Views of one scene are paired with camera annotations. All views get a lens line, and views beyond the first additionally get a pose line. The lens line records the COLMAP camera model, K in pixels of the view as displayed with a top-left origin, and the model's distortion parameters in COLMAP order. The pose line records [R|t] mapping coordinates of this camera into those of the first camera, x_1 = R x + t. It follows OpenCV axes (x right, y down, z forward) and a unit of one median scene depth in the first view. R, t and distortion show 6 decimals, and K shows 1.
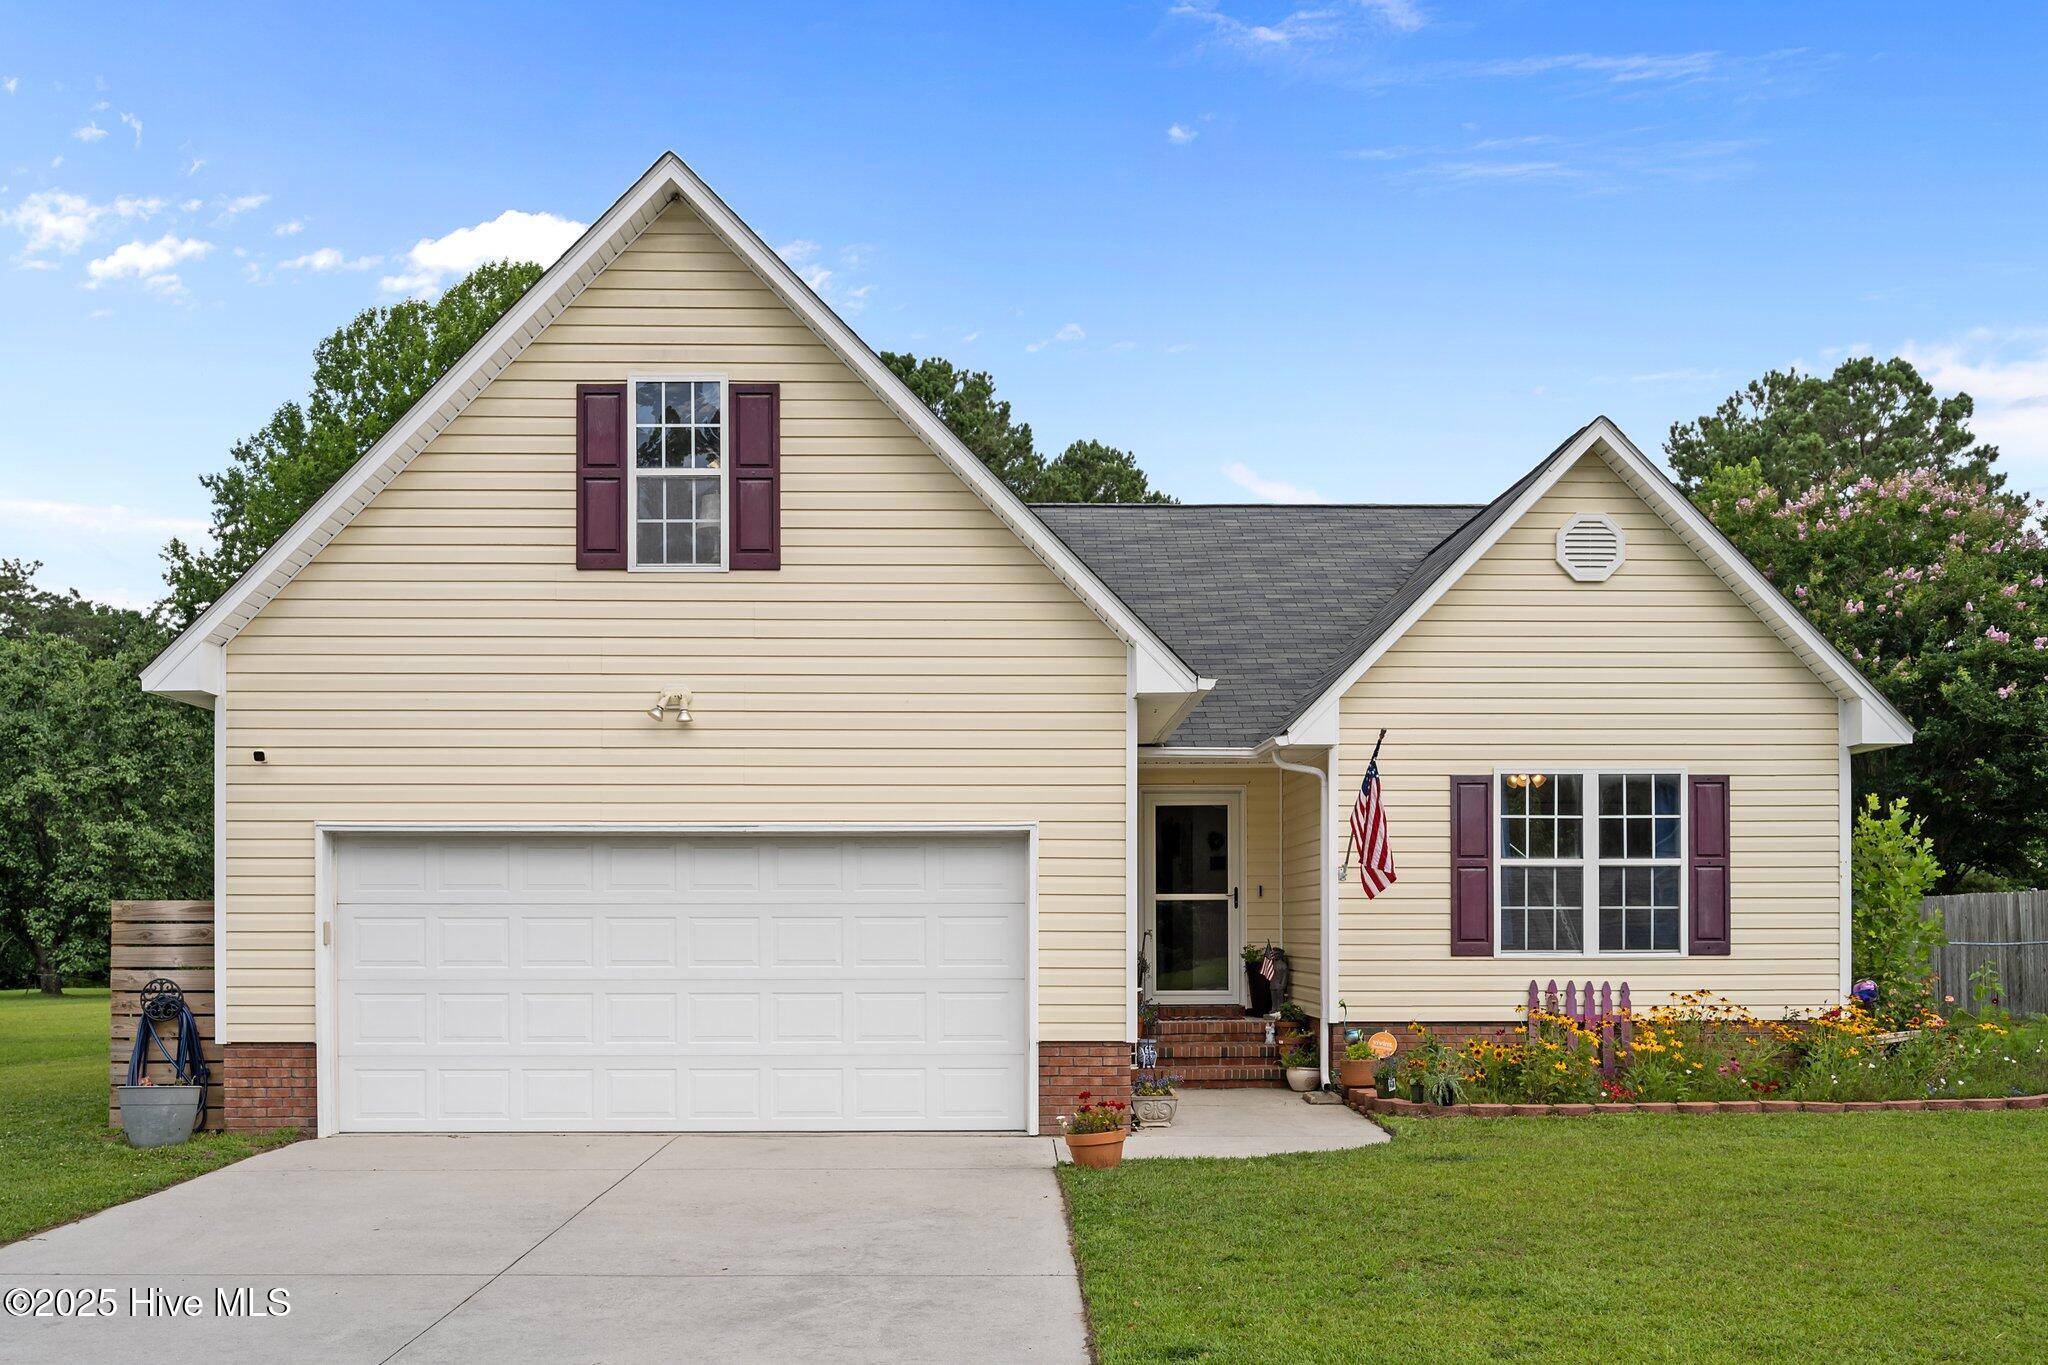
lens RADIAL K [[1833.3, 0, 1031.5], [0, 1833.3, 924.0], [0, 0, 1]] dist [-0.007633, 0.022311]
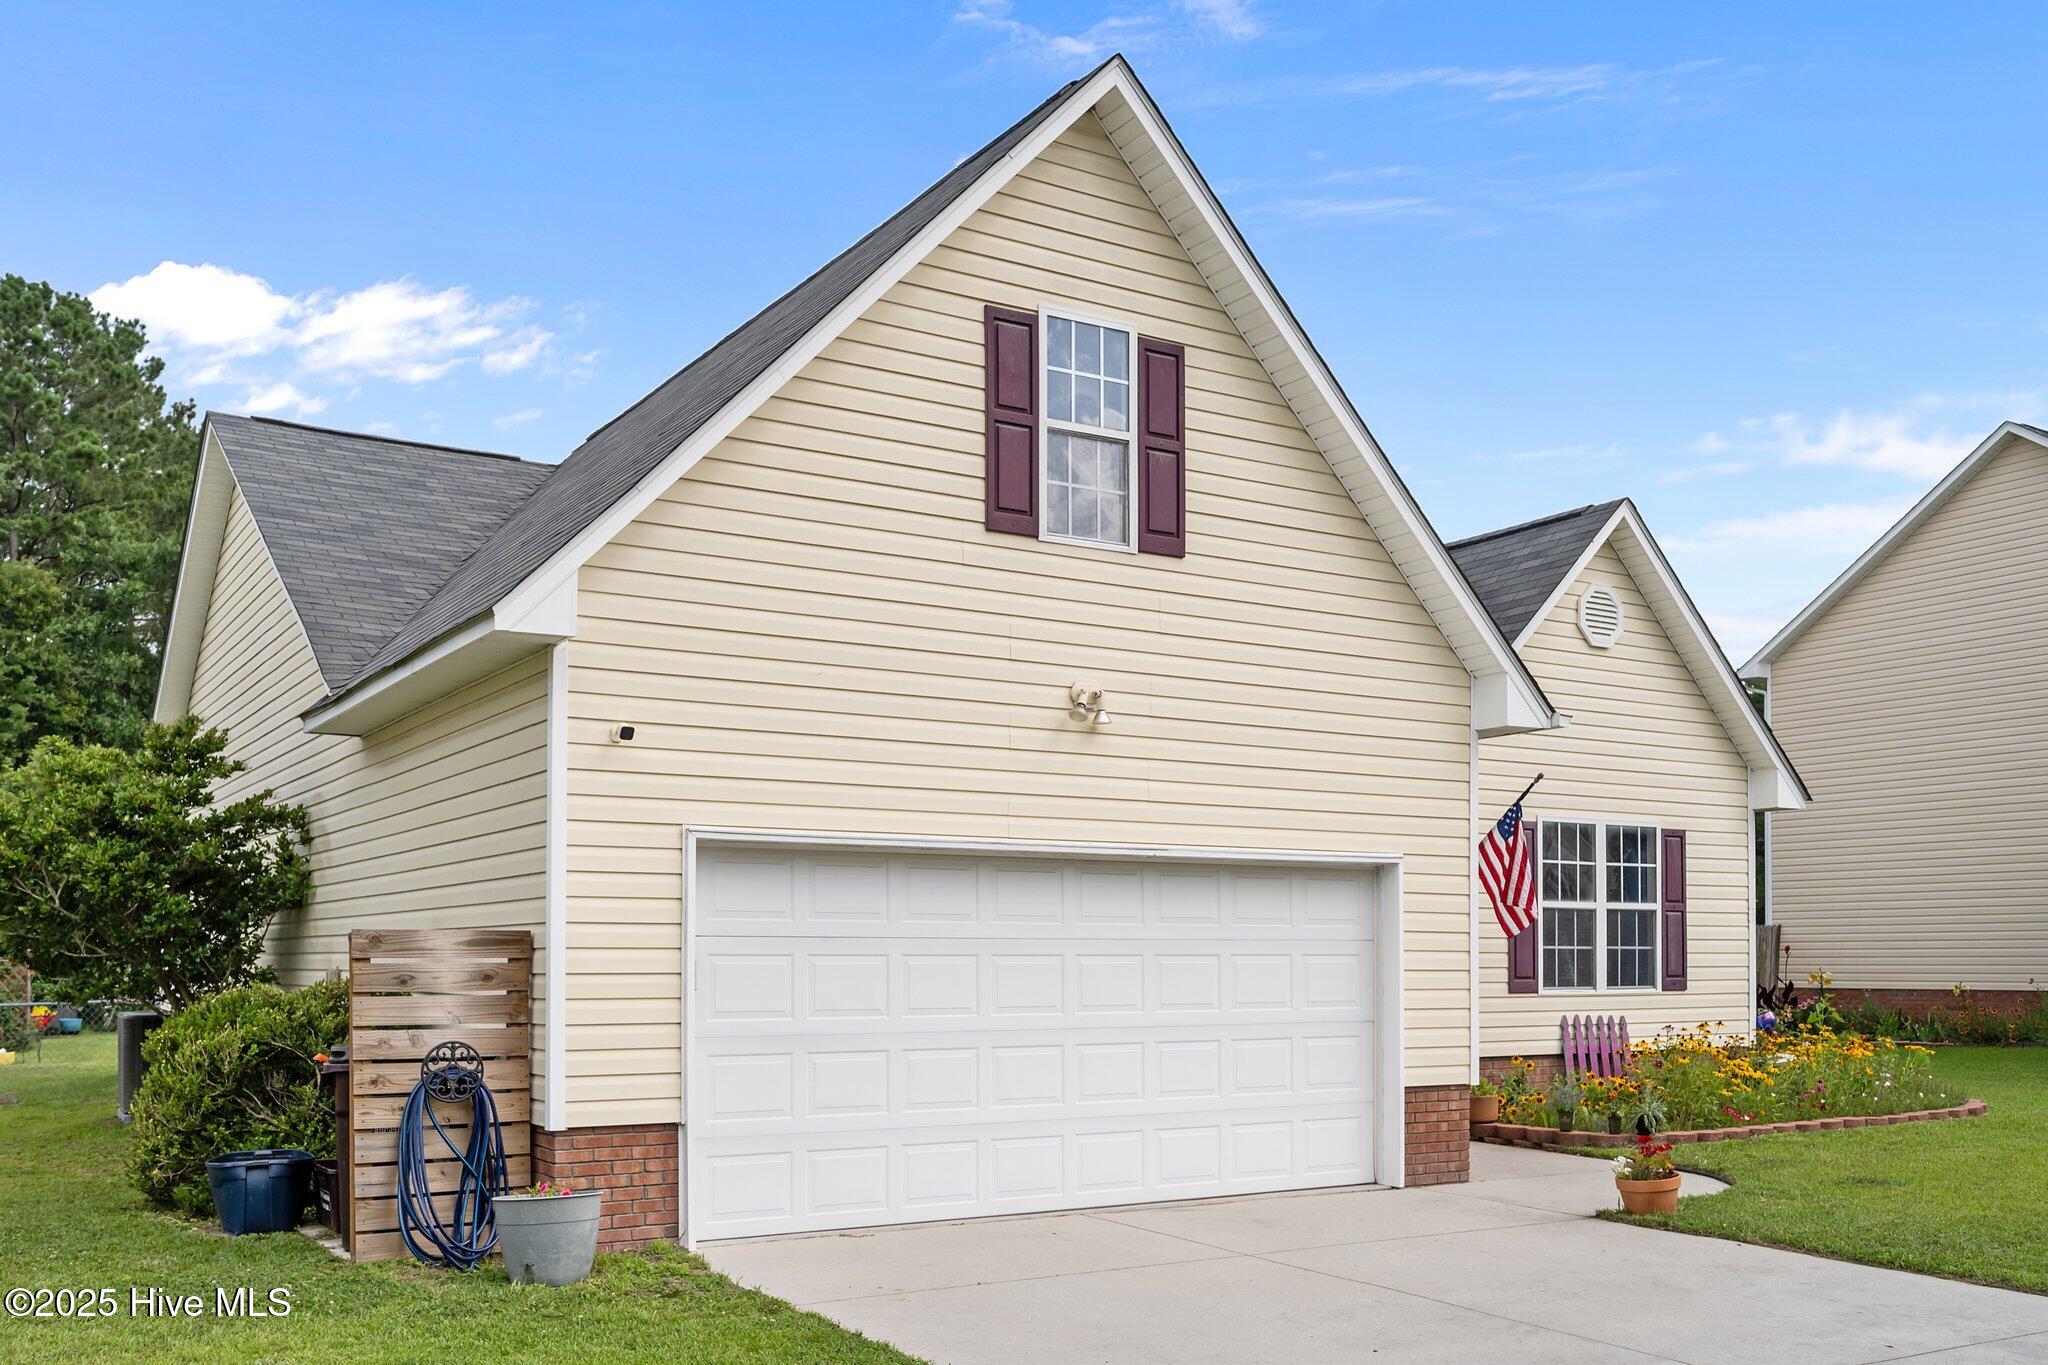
lens RADIAL K [[1834.4, 0, 1021.0], [0, 1834.4, 926.2], [0, 0, 1]] dist [0.006484, -0.021830]
pose [[0.859298, 0.010210, 0.511373, -0.545312], [-0.000663, 0.999822, -0.018848, -0.000792], [-0.511475, 0.015857, 0.859152, 0.242421]]
